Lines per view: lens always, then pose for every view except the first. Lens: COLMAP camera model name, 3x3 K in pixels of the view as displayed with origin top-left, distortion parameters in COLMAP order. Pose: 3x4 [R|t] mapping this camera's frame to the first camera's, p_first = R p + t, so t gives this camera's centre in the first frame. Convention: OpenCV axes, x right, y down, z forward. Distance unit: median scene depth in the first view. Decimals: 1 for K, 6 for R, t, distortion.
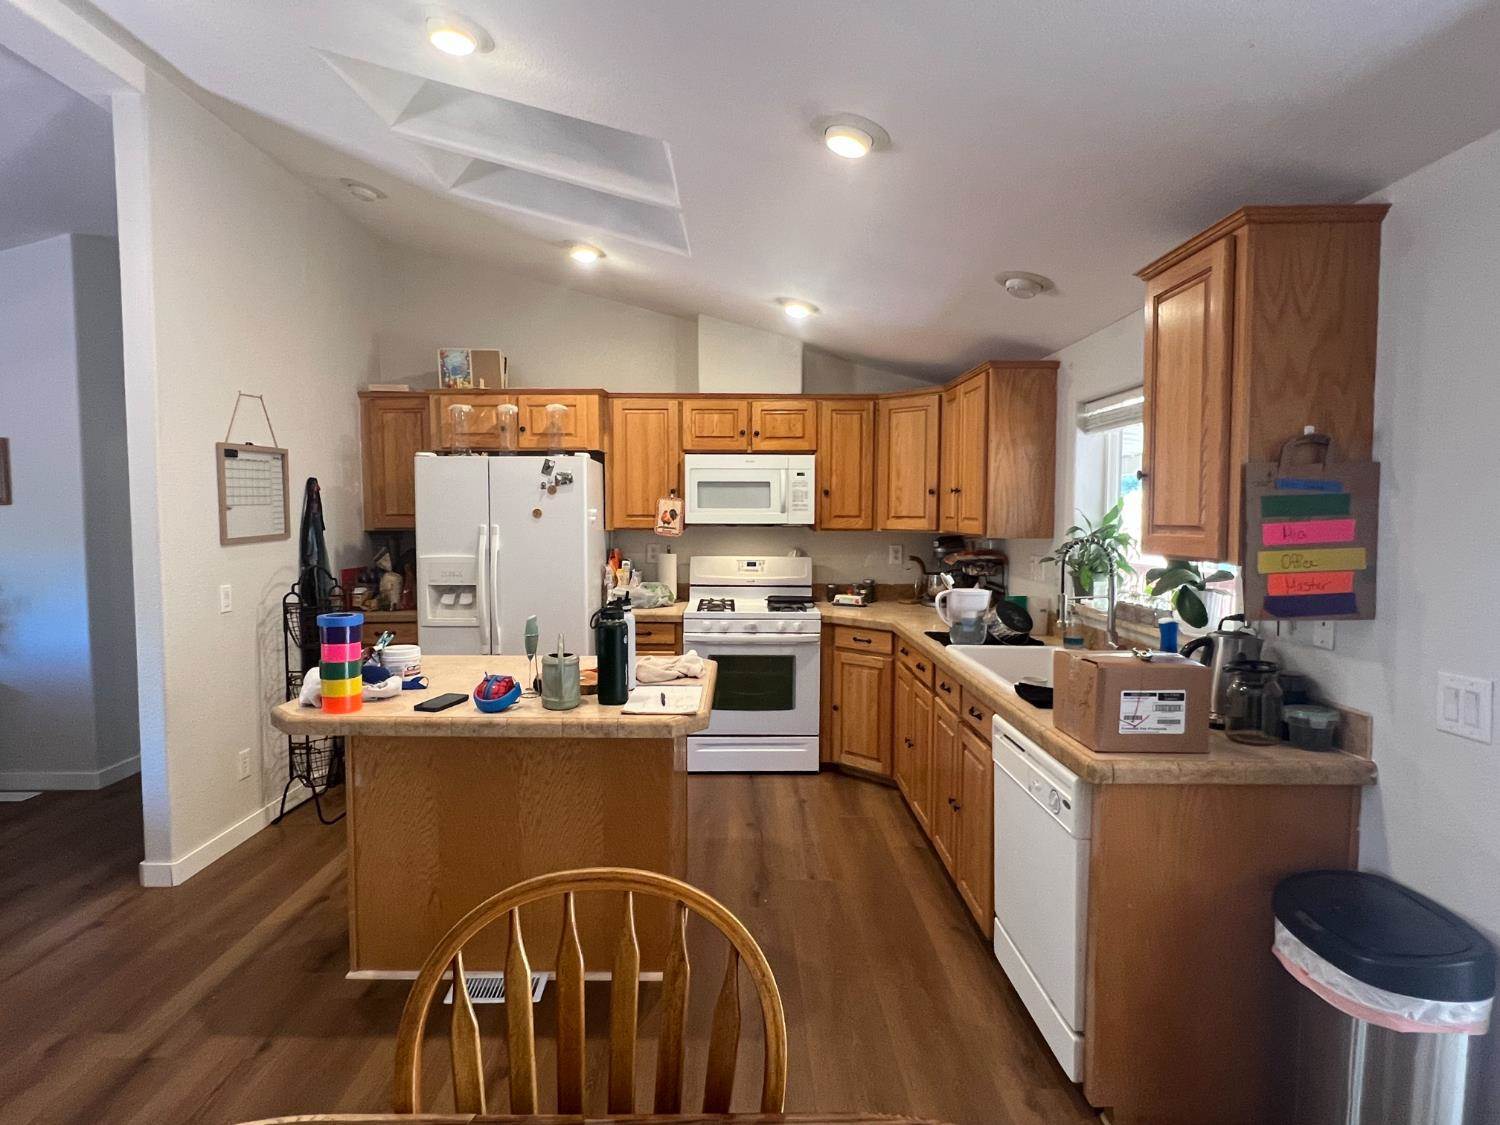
lens RADIAL K [[821.6, 0, 750.0], [0, 821.6, 562.5], [0, 0, 1]] dist [0.000277, -0.000444]
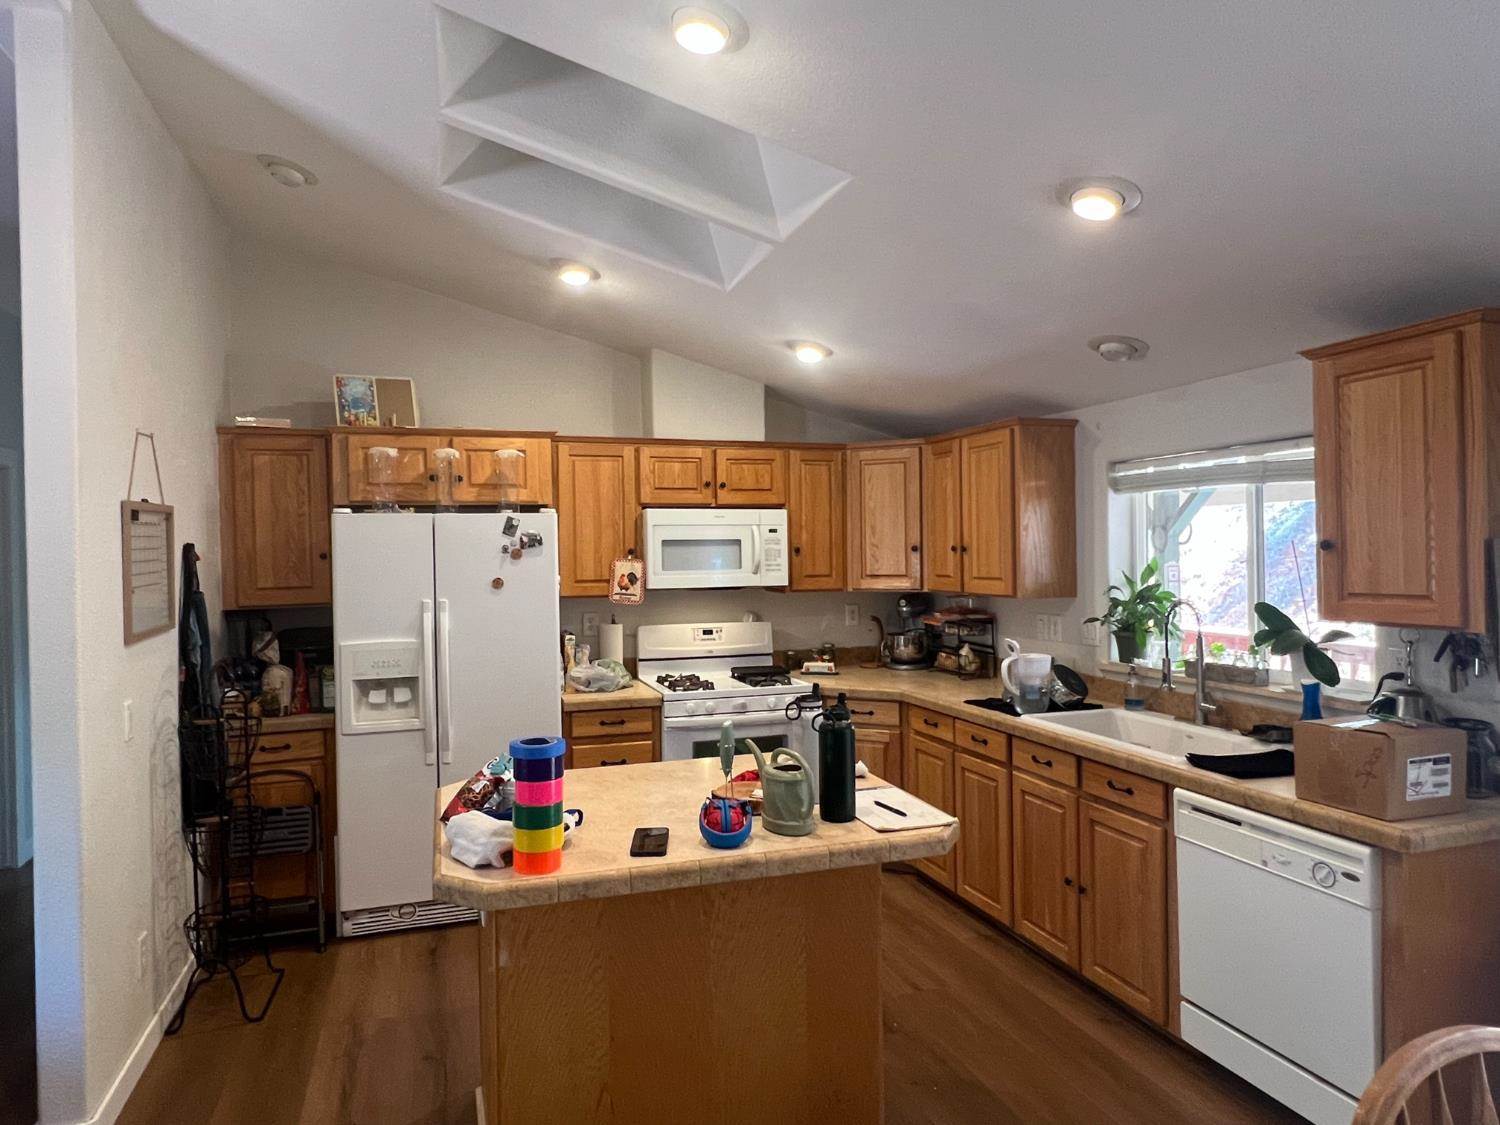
lens RADIAL K [[912.6, 0, 750.0], [0, 912.6, 562.5], [0, 0, 1]] dist [0.000357, -0.000596]
pose [[0.950571, -0.018718, 0.309944, -0.284271], [0.035274, 0.998229, -0.047896, -0.026824], [-0.308498, 0.056461, 0.949548, 0.064033]]
